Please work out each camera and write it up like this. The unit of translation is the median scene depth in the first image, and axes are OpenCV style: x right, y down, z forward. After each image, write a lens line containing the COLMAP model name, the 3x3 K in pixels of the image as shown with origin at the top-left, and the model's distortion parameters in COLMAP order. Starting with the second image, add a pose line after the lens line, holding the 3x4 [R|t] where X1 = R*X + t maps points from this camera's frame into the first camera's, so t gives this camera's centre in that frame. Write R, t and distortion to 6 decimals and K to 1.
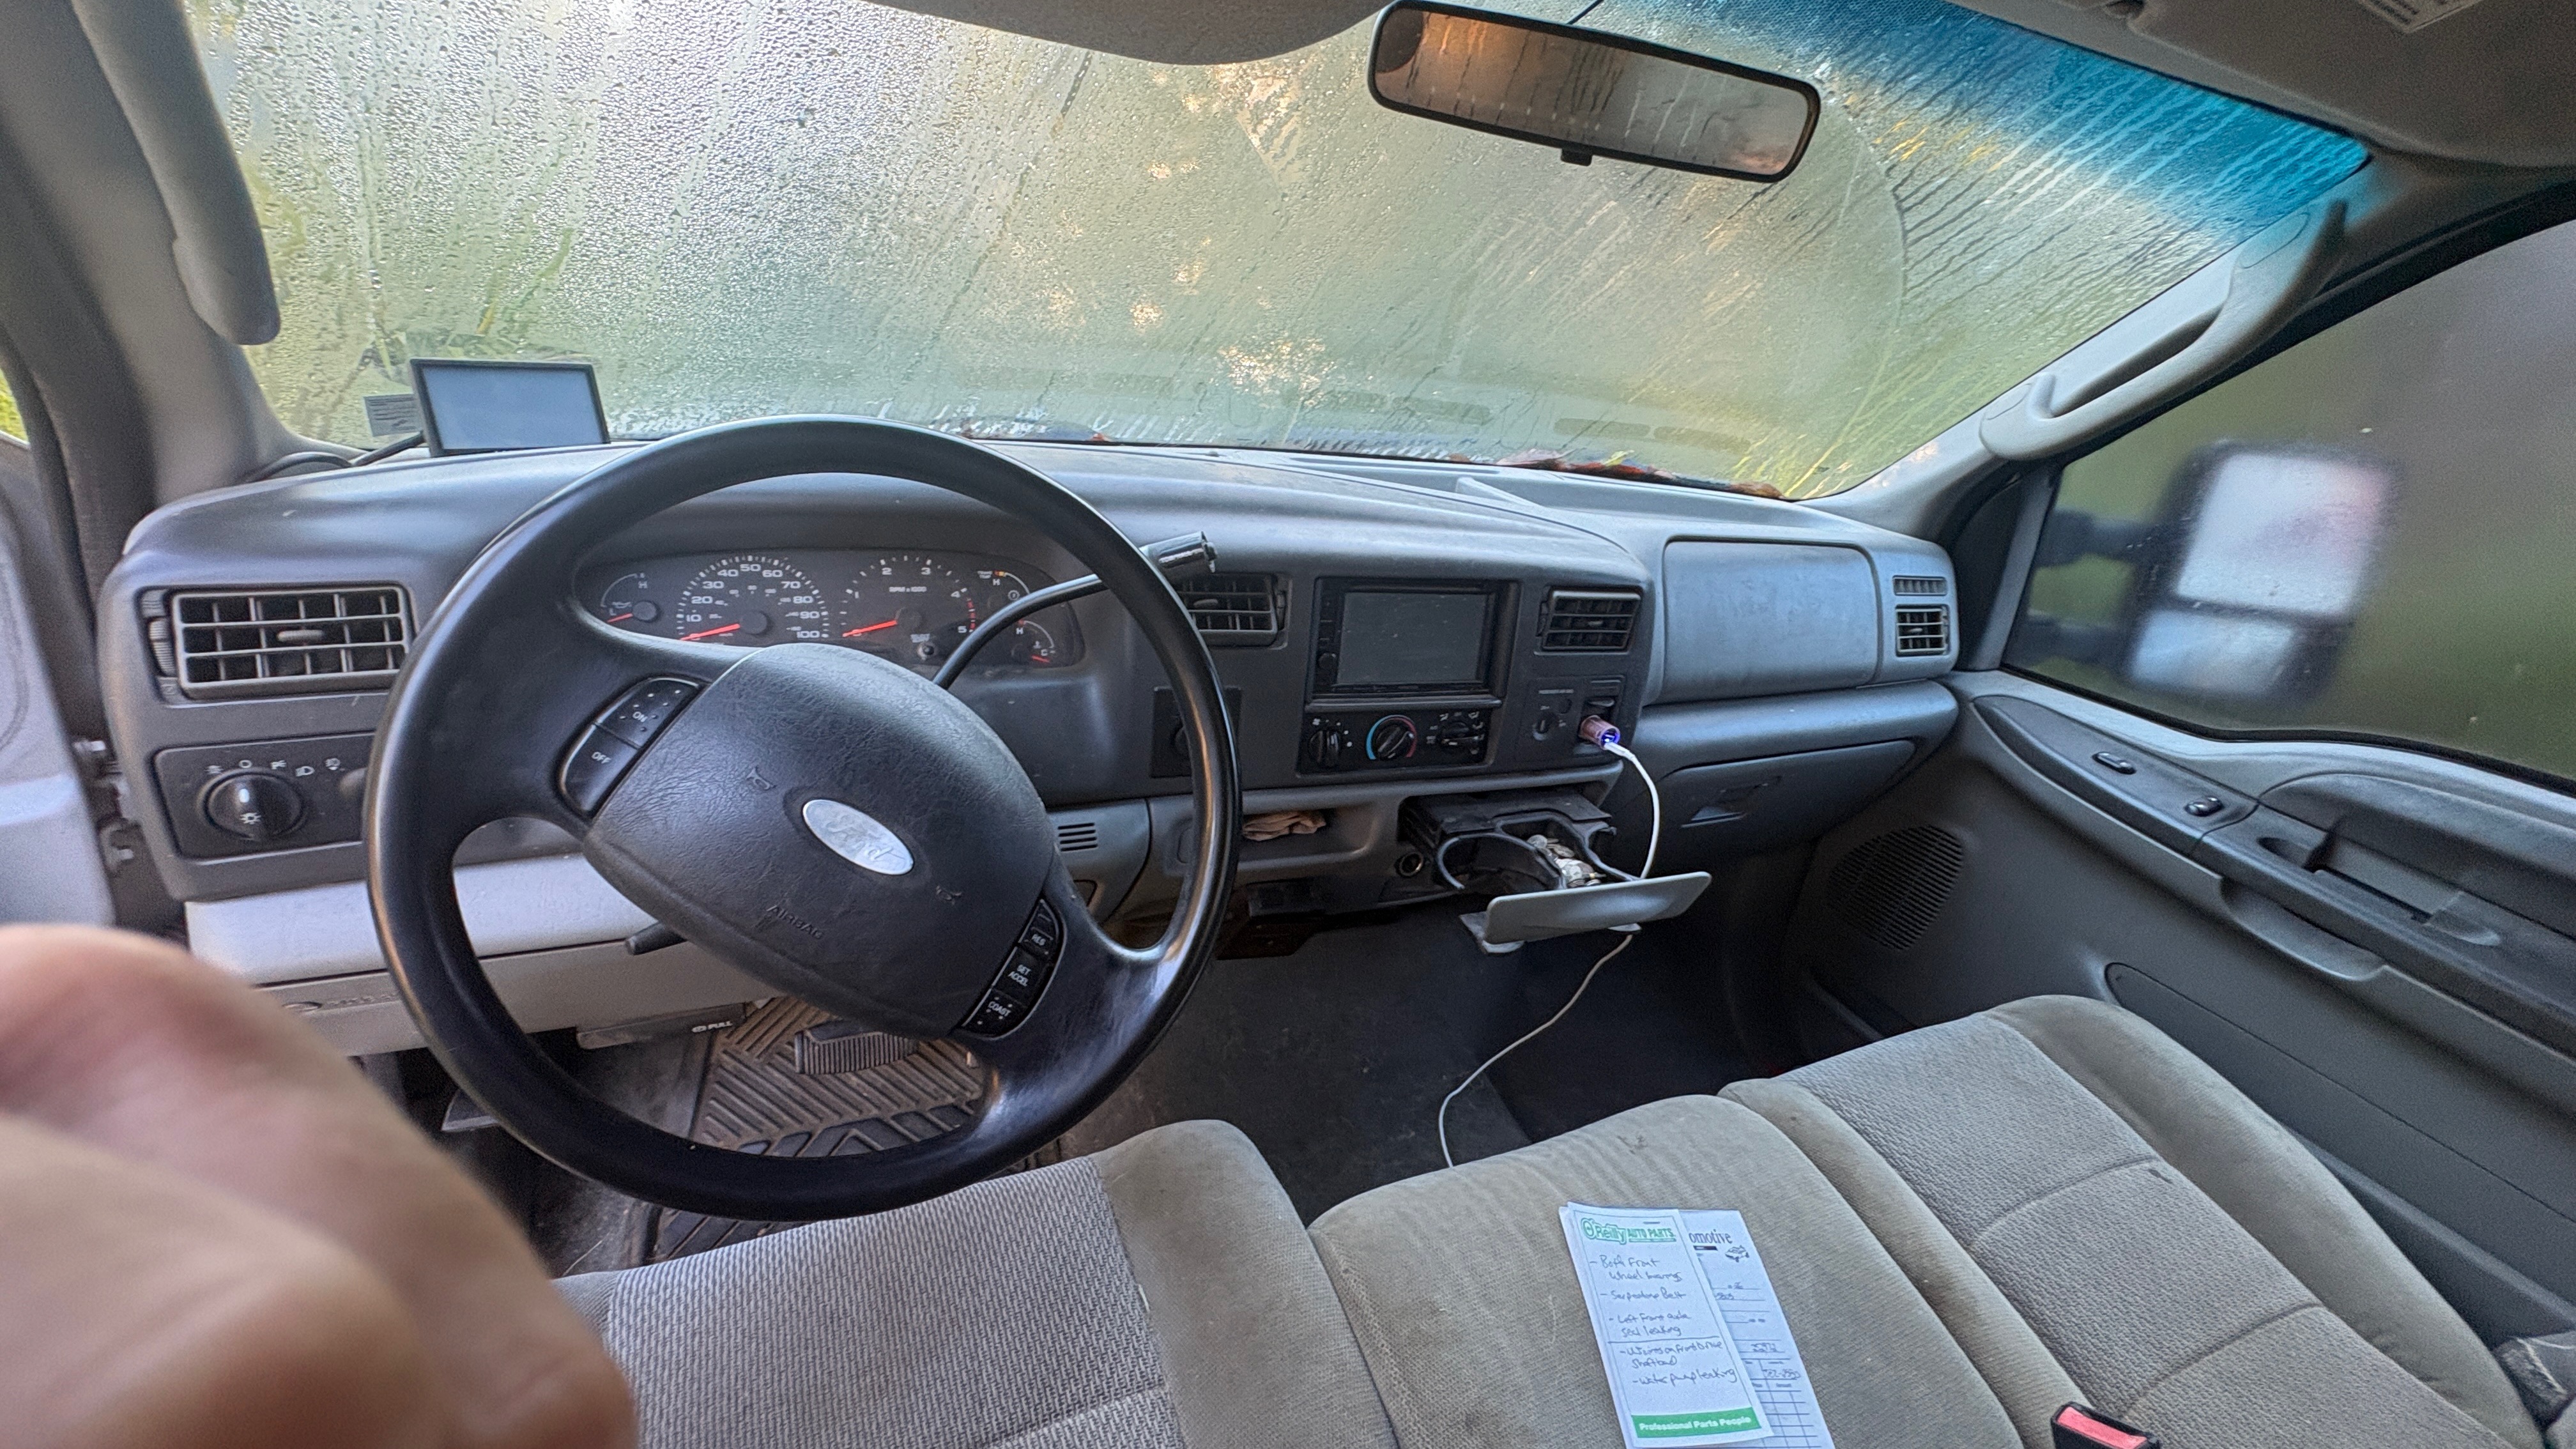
lens RADIAL K [[1019.0, 0, 1280.1], [0, 1019.0, 726.7], [0, 0, 1]] dist [0.000283, -0.000140]
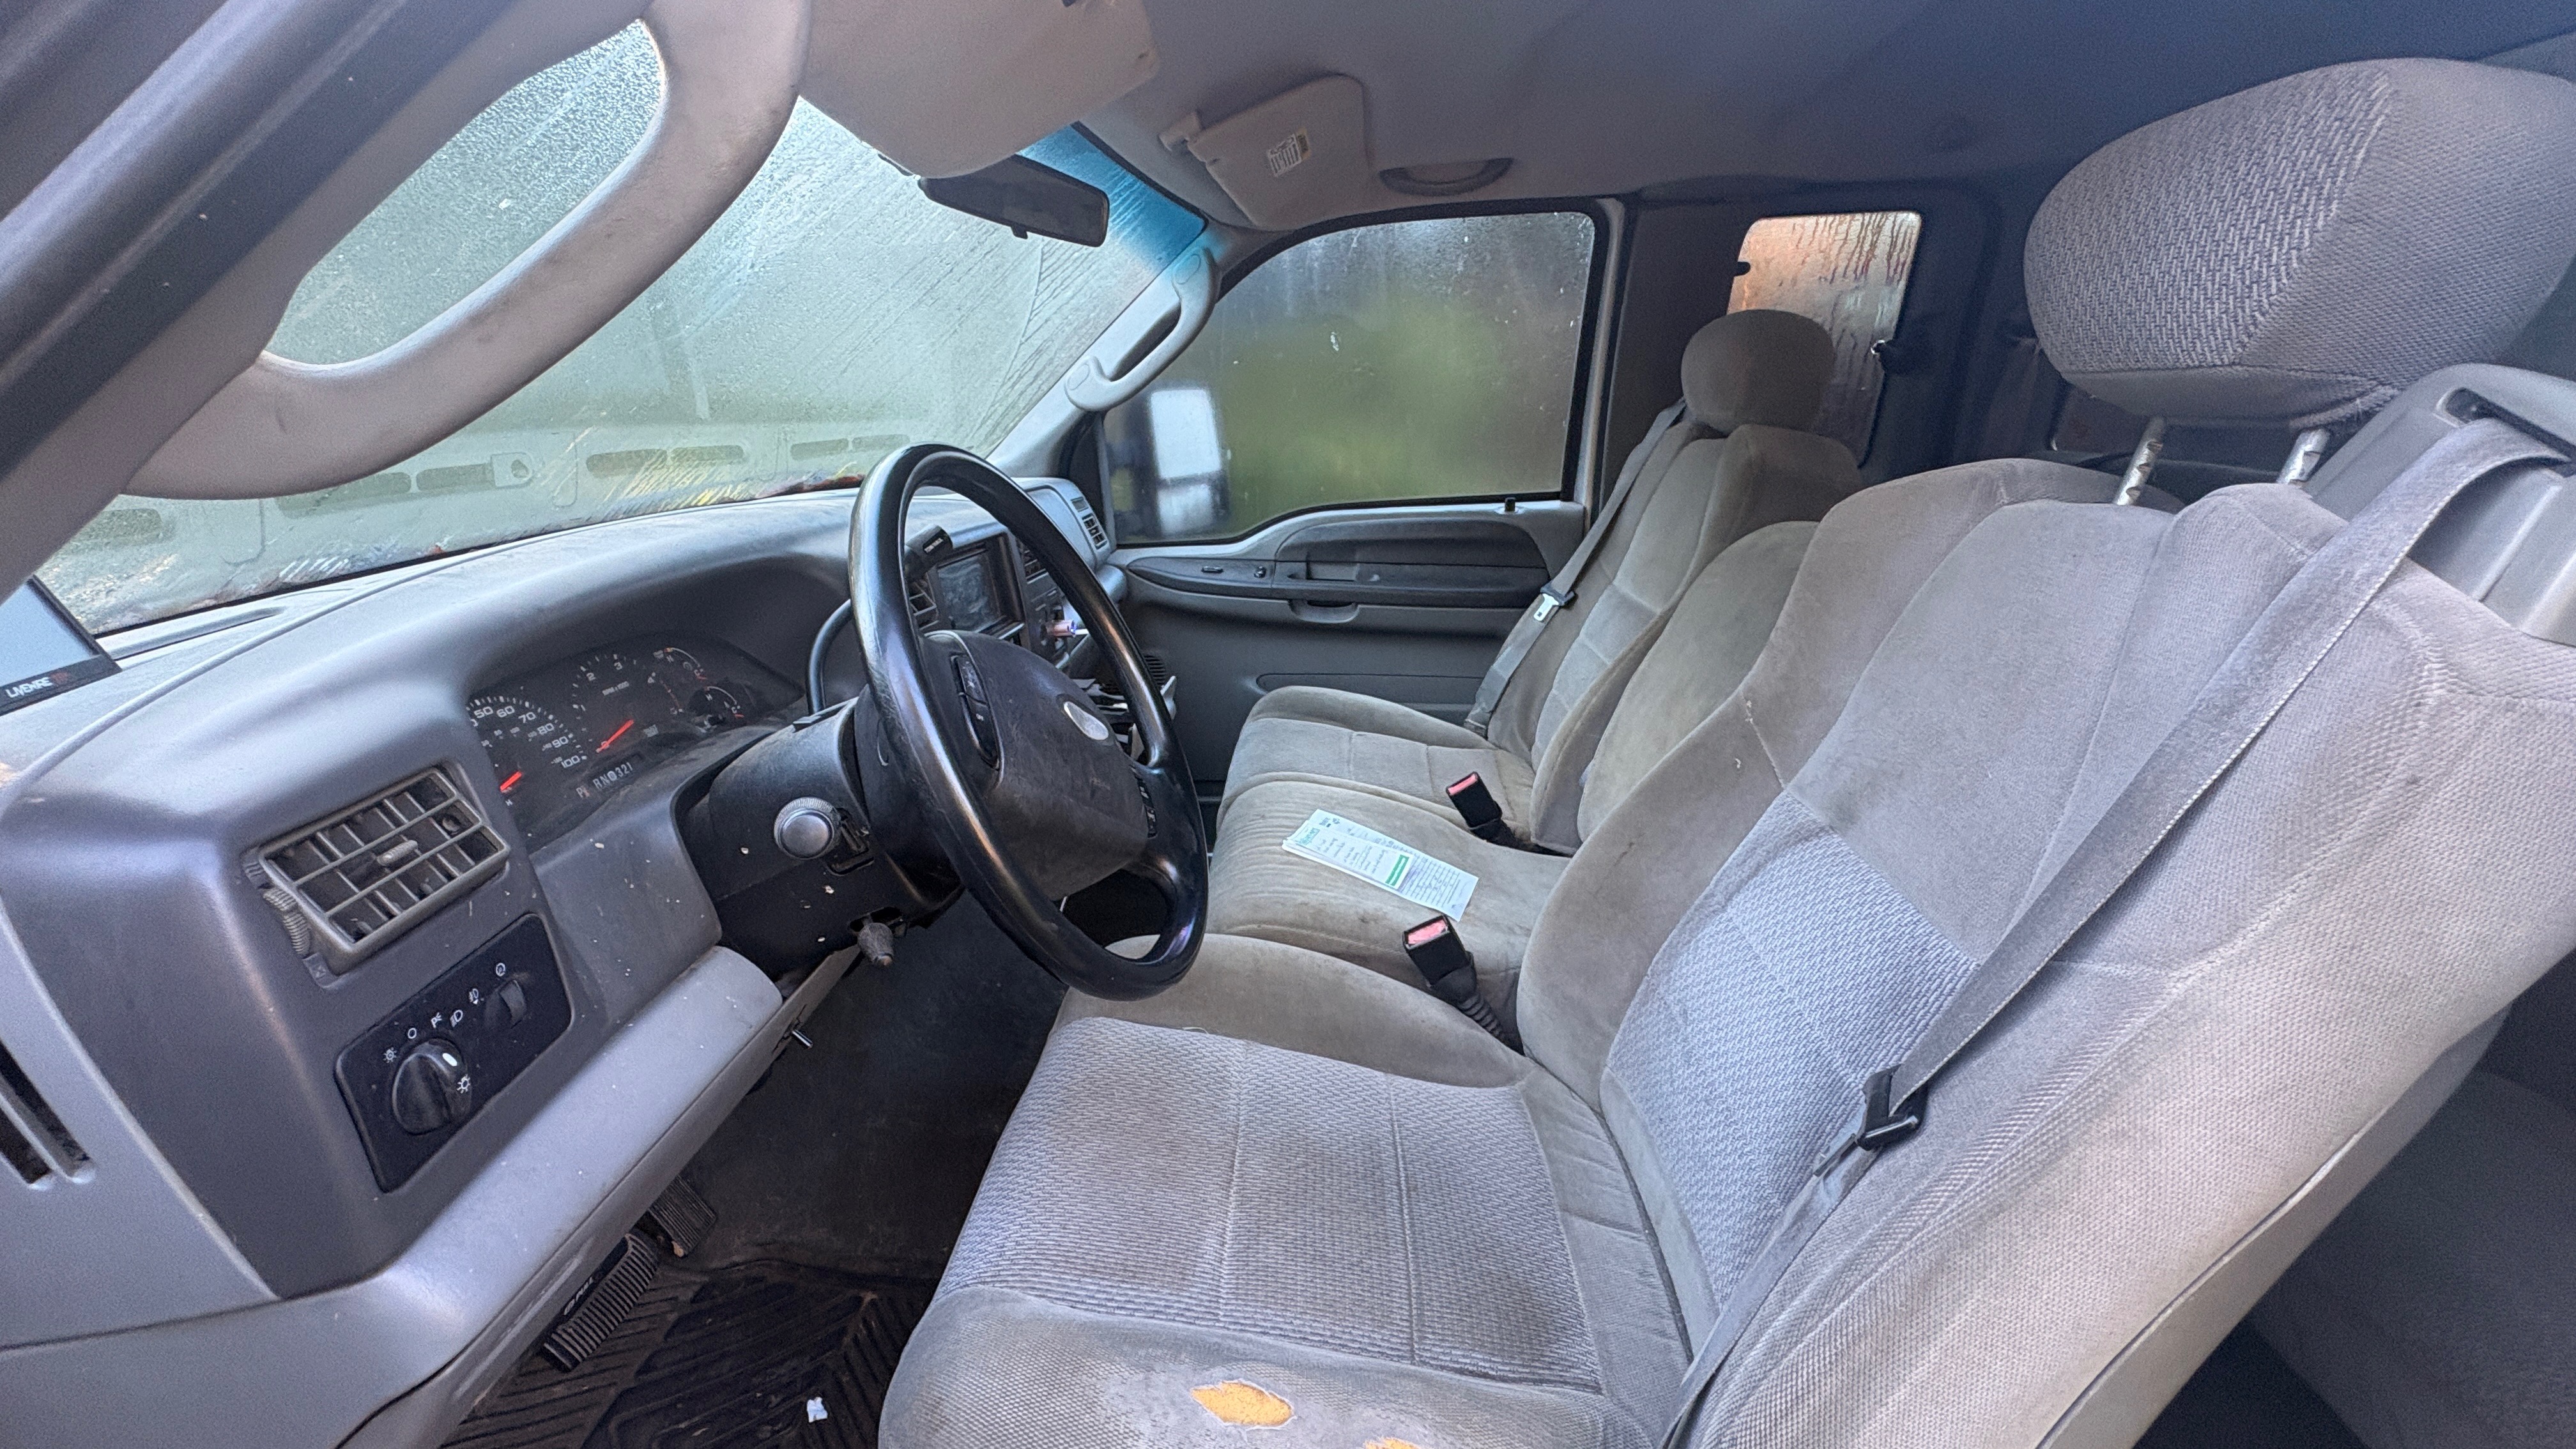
lens RADIAL K [[1019.0, 0, 1280.1], [0, 1019.0, 726.7], [0, 0, 1]] dist [0.000283, -0.000140]
pose [[0.458020, -0.397977, 0.794879, -0.739755], [0.427855, 0.882494, 0.195307, -0.022107], [-0.779203, 0.250639, 0.574476, -0.005413]]
